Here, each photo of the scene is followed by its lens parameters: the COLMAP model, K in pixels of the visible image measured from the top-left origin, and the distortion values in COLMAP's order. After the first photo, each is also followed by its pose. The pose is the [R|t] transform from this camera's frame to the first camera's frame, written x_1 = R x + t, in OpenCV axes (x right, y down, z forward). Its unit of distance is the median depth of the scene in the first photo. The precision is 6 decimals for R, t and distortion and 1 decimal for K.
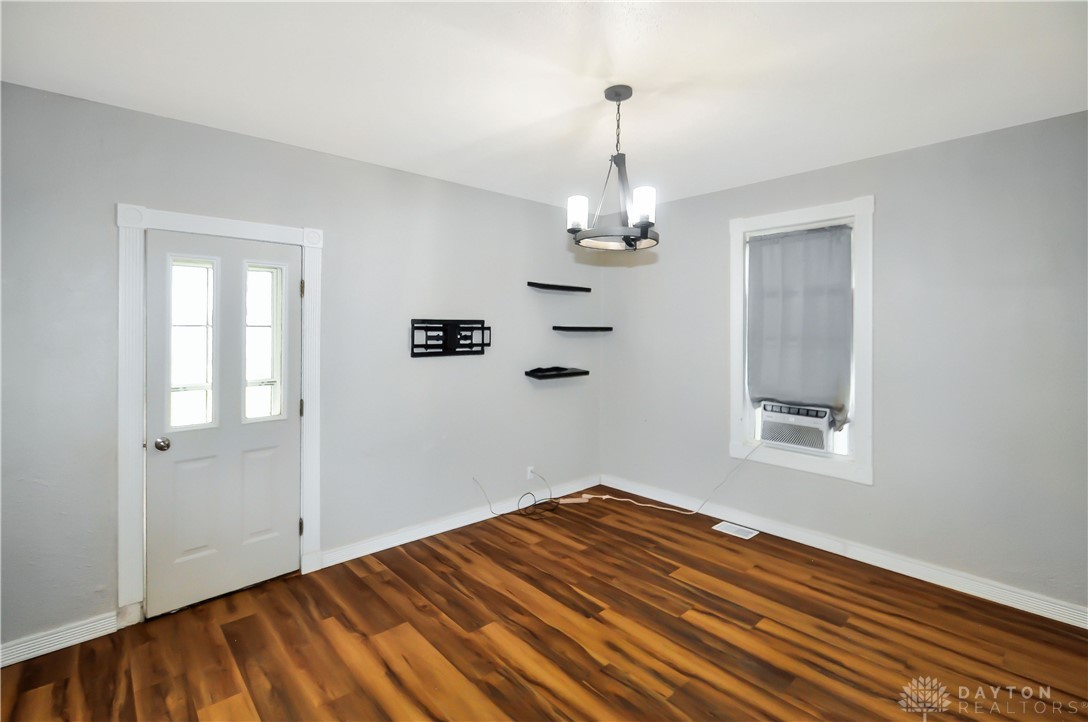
lens RADIAL K [[497.3, 0, 545.4], [0, 497.3, 324.2], [0, 0, 1]] dist [-0.003704, -0.001411]
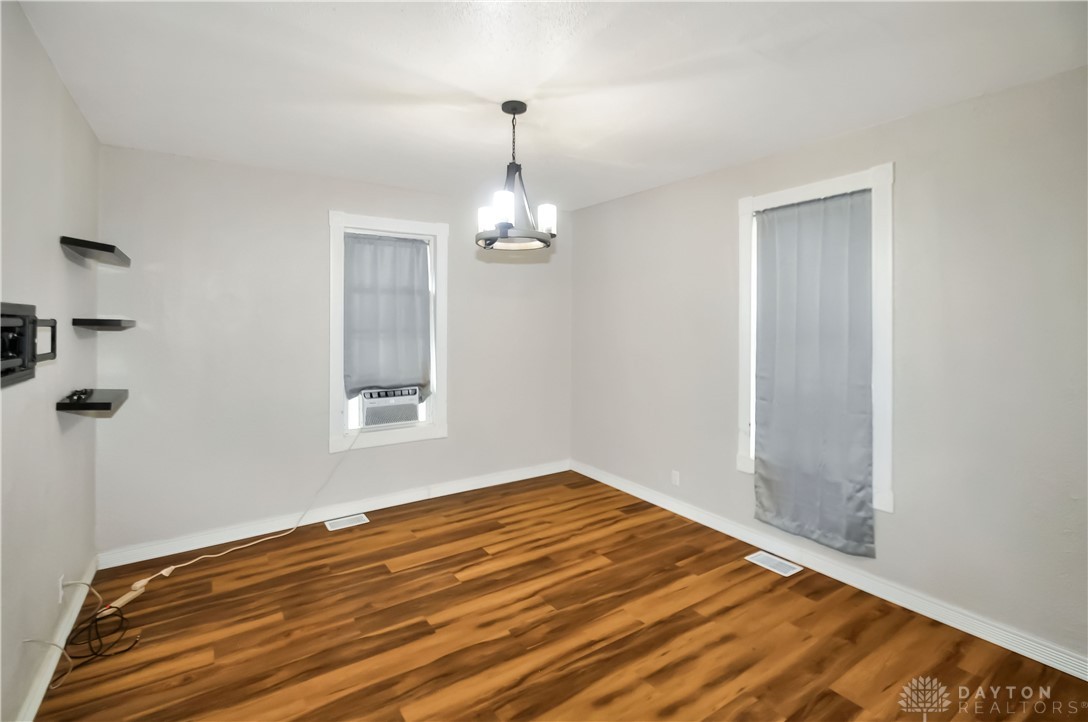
lens RADIAL K [[497.3, 0, 545.4], [0, 497.3, 324.2], [0, 0, 1]] dist [-0.003704, -0.001411]
pose [[0.137262, -0.005341, 0.990520, -0.657828], [-0.005473, 0.999966, 0.006151, 0.005375], [-0.990520, -0.006265, 0.137228, 0.547671]]
